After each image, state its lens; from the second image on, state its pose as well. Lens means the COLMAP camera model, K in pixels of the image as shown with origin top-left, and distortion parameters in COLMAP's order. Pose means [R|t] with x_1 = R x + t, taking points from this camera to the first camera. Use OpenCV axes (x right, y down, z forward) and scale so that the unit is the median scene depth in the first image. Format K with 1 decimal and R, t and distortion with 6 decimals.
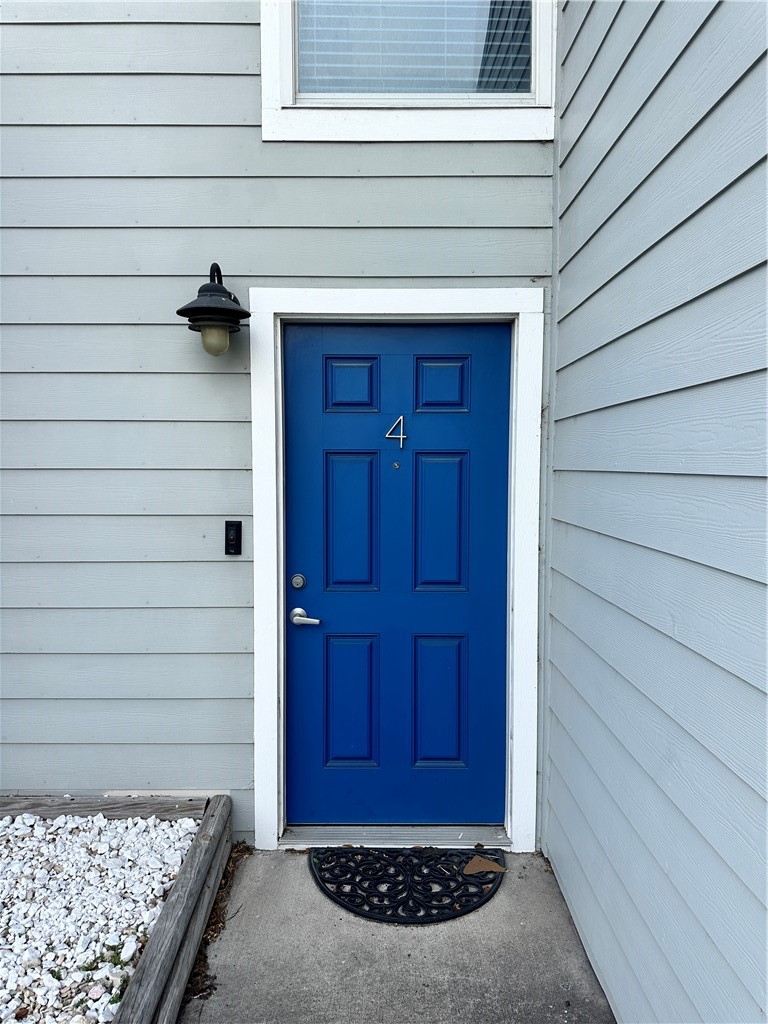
lens RADIAL K [[718.6, 0, 381.6], [0, 718.6, 513.3], [0, 0, 1]] dist [0.047871, -0.056878]
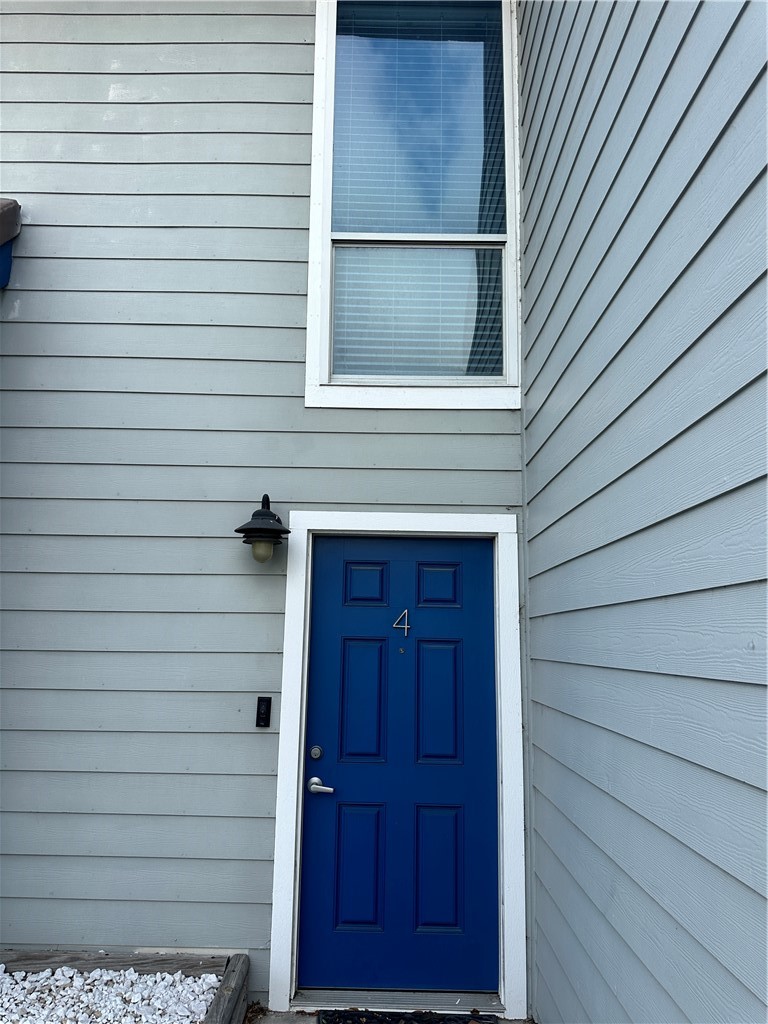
lens RADIAL K [[718.6, 0, 377.2], [0, 718.6, 508.2], [0, 0, 1]] dist [0.047871, -0.056878]
pose [[0.999765, 0.014112, -0.016433, -0.004381], [-0.017782, 0.967925, -0.250608, 0.004230], [0.012370, 0.250842, 0.967949, -0.242635]]
